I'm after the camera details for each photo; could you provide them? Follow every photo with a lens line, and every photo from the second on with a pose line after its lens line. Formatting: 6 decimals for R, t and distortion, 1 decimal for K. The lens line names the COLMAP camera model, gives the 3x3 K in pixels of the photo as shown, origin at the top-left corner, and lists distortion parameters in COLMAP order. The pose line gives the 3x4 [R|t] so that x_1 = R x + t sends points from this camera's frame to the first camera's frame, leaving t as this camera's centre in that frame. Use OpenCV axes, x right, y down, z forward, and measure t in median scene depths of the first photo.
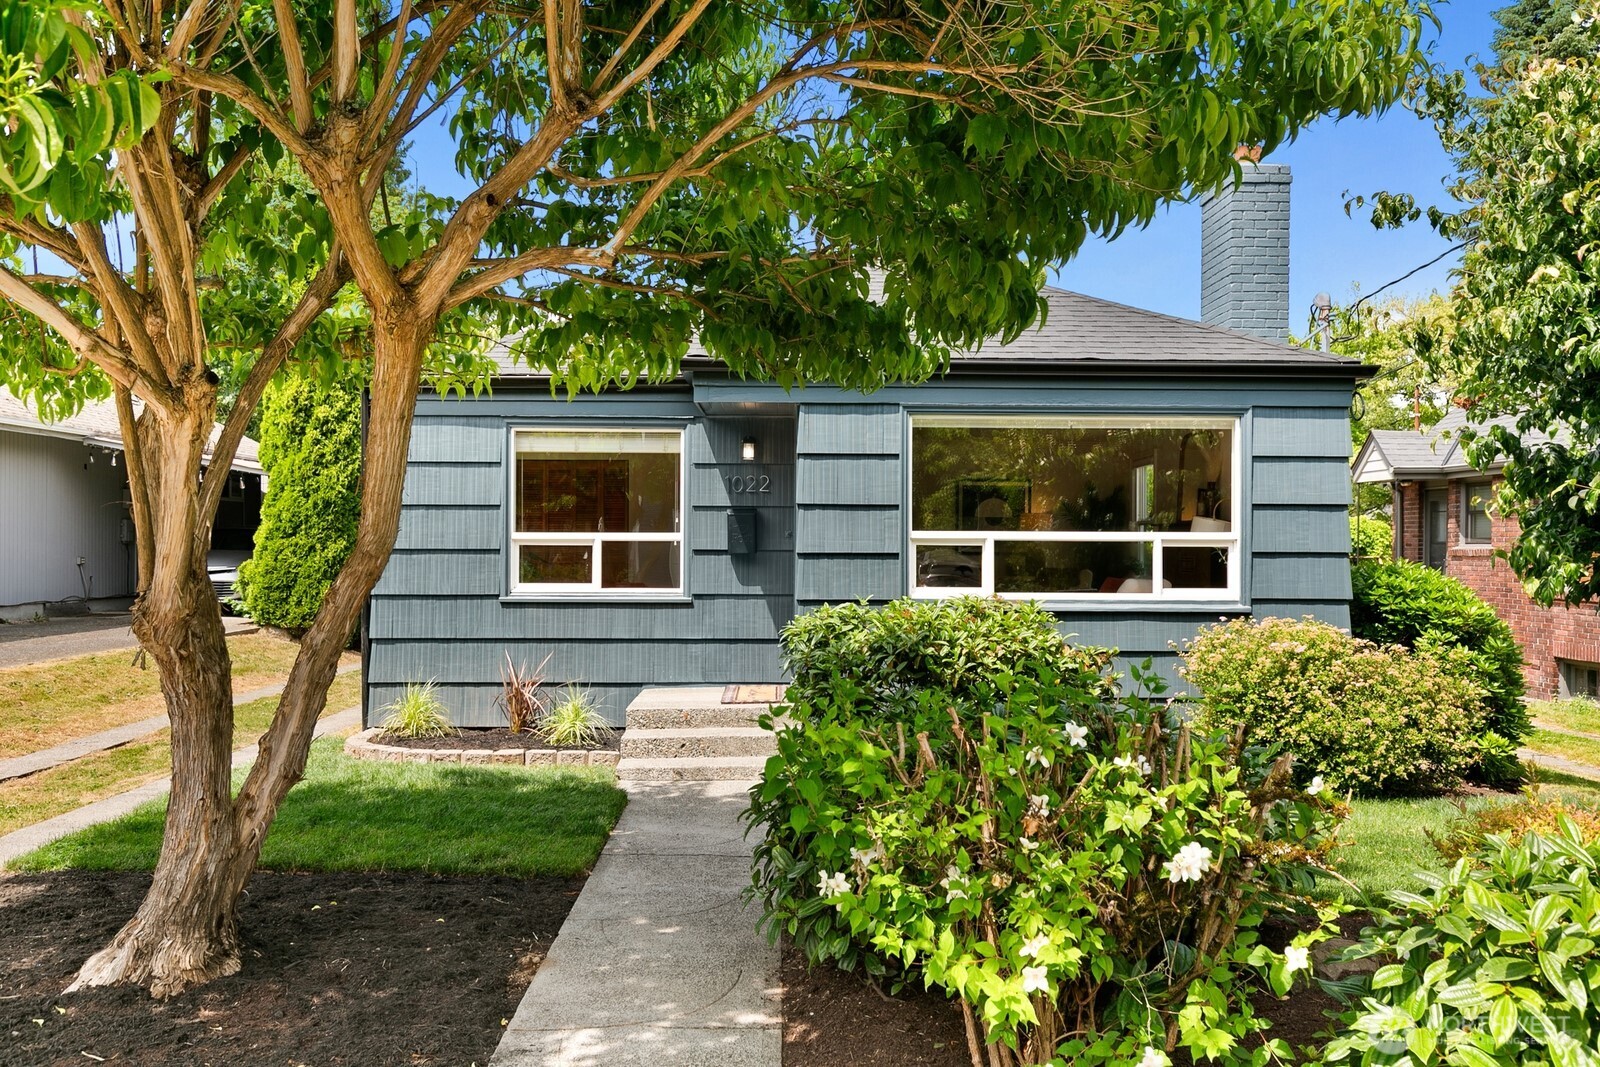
lens RADIAL K [[1298.2, 0, 800.0], [0, 1298.2, 533.5], [0, 0, 1]] dist [0.047163, 0.001799]
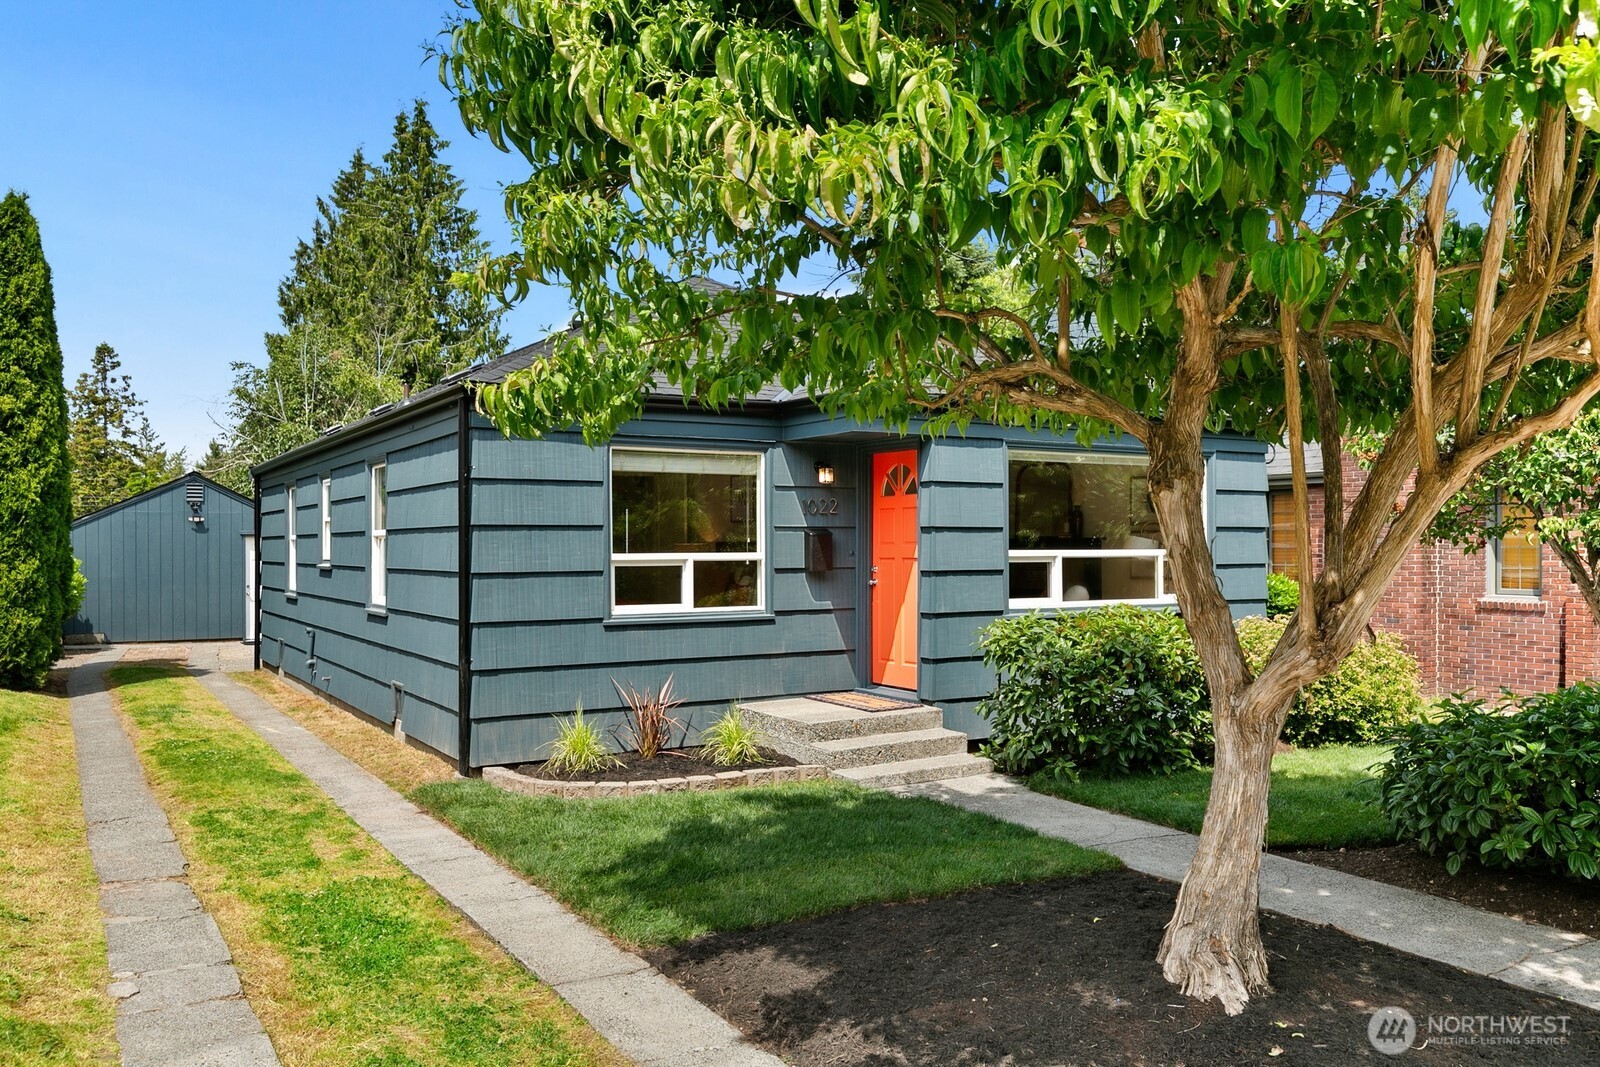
lens RADIAL K [[1236.5, 0, 800.0], [0, 1236.5, 533.5], [0, 0, 1]] dist [0.021654, -0.004824]
pose [[0.867143, -0.002780, 0.498051, -0.558757], [0.003981, 0.999991, -0.001349, -0.013960], [-0.498043, 0.003153, 0.867146, 0.126912]]
